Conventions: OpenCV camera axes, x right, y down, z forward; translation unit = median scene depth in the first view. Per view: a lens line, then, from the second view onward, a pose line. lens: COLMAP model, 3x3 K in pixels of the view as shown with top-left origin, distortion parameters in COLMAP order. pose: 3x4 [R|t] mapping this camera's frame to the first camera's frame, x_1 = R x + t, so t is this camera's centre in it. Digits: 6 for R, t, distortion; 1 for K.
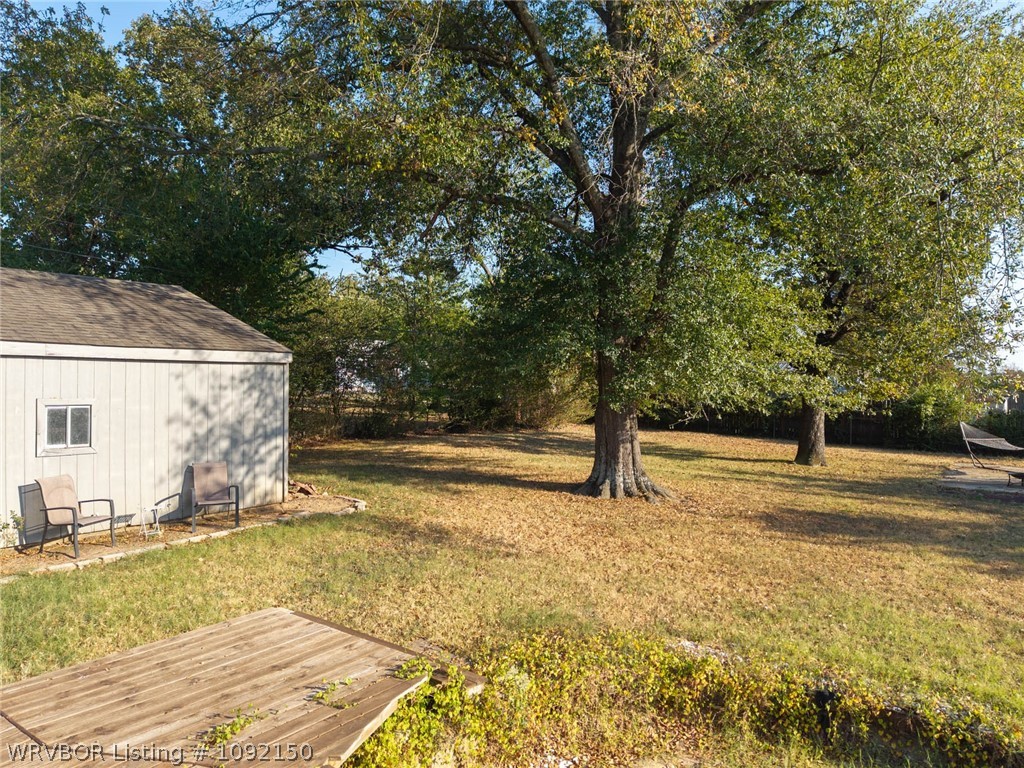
lens RADIAL K [[685.1, 0, 513.8], [0, 685.1, 383.8], [0, 0, 1]] dist [0.021383, -0.022136]
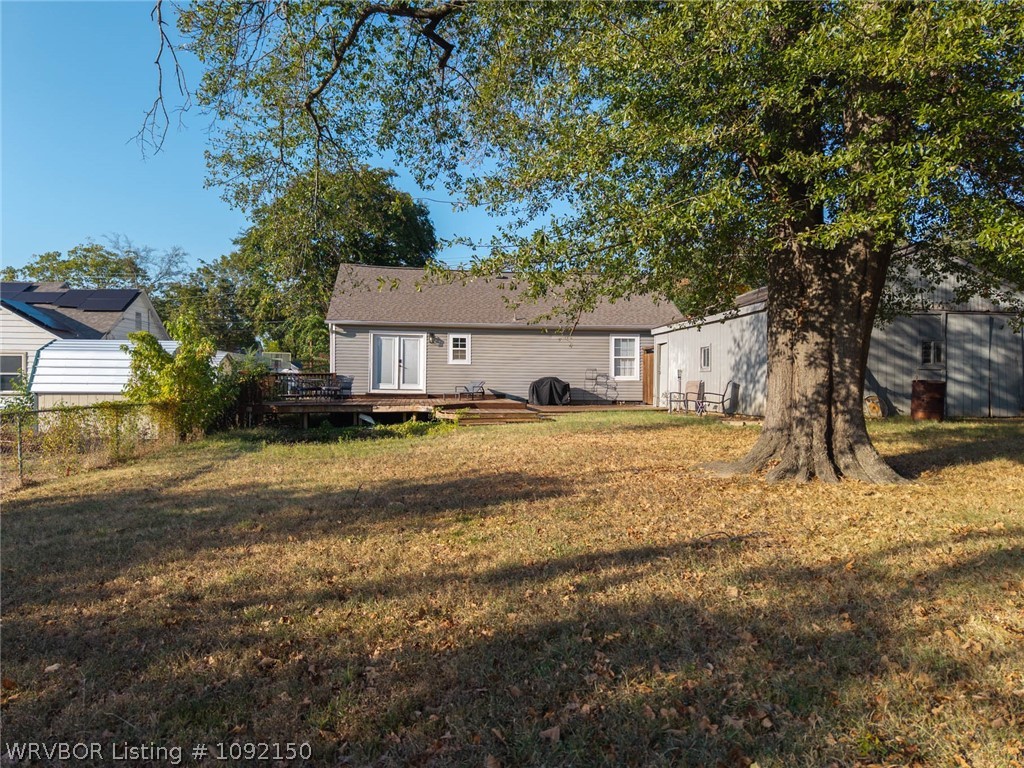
lens RADIAL K [[685.1, 0, 508.8], [0, 685.1, 384.4], [0, 0, 1]] dist [0.021383, -0.022136]
pose [[-0.725147, -0.012012, -0.688490, 0.936135], [-0.005465, 0.999917, -0.011689, 0.137493], [0.688573, -0.004714, -0.725152, 1.647890]]
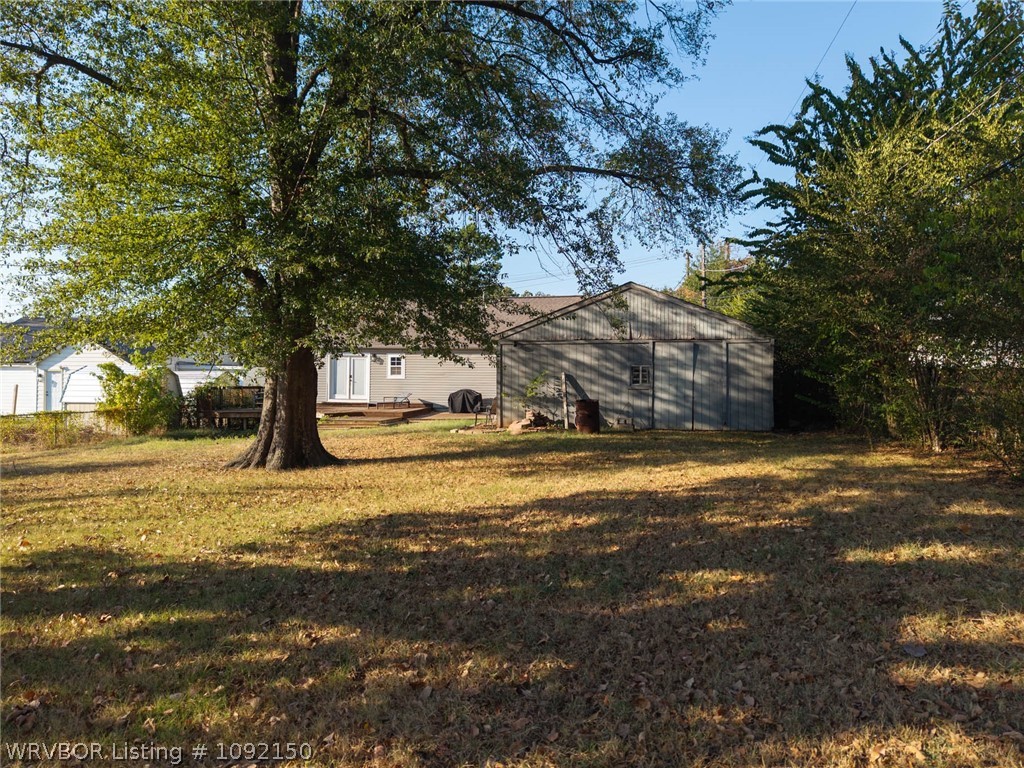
lens RADIAL K [[685.1, 0, 506.0], [0, 685.1, 384.6], [0, 0, 1]] dist [0.021383, -0.022136]
pose [[-0.881858, -0.012930, -0.471337, 0.437033], [-0.009149, 0.999905, -0.010311, 0.095857], [0.471426, -0.004780, -0.881893, 2.496145]]
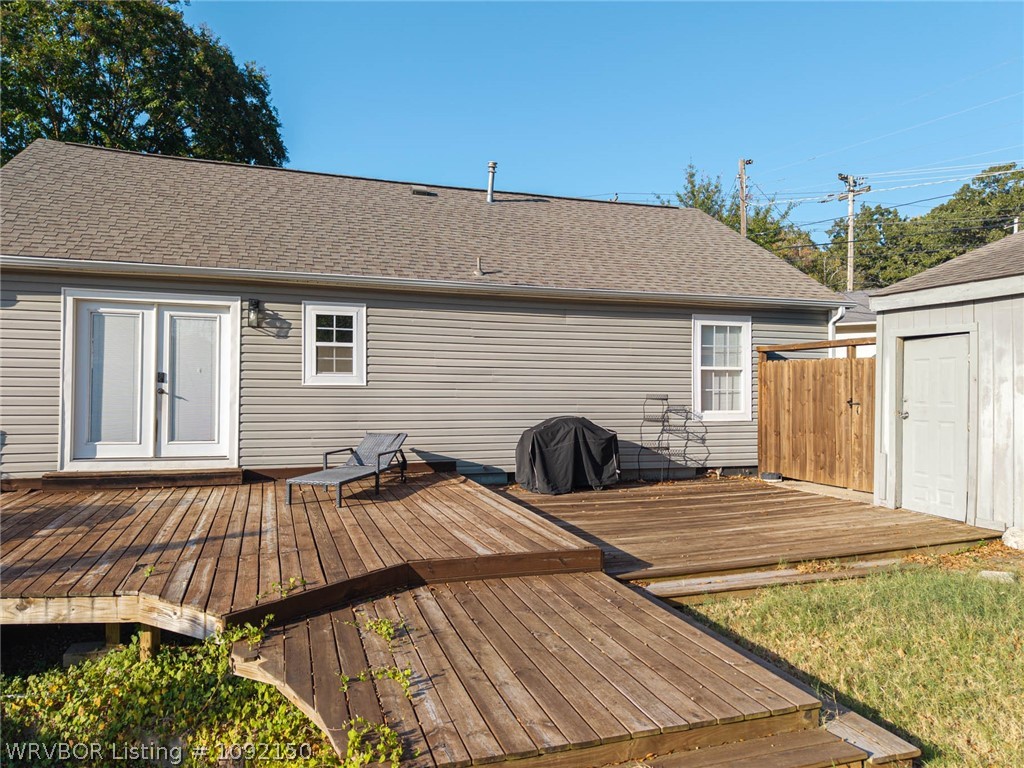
lens RADIAL K [[685.1, 0, 512.0], [0, 685.1, 393.2], [0, 0, 1]] dist [0.021383, -0.022136]
pose [[-0.575244, 0.003507, -0.817974, 0.110637], [-0.005543, 0.999951, 0.008185, 0.051448], [0.817963, 0.009242, -0.575197, 0.618922]]
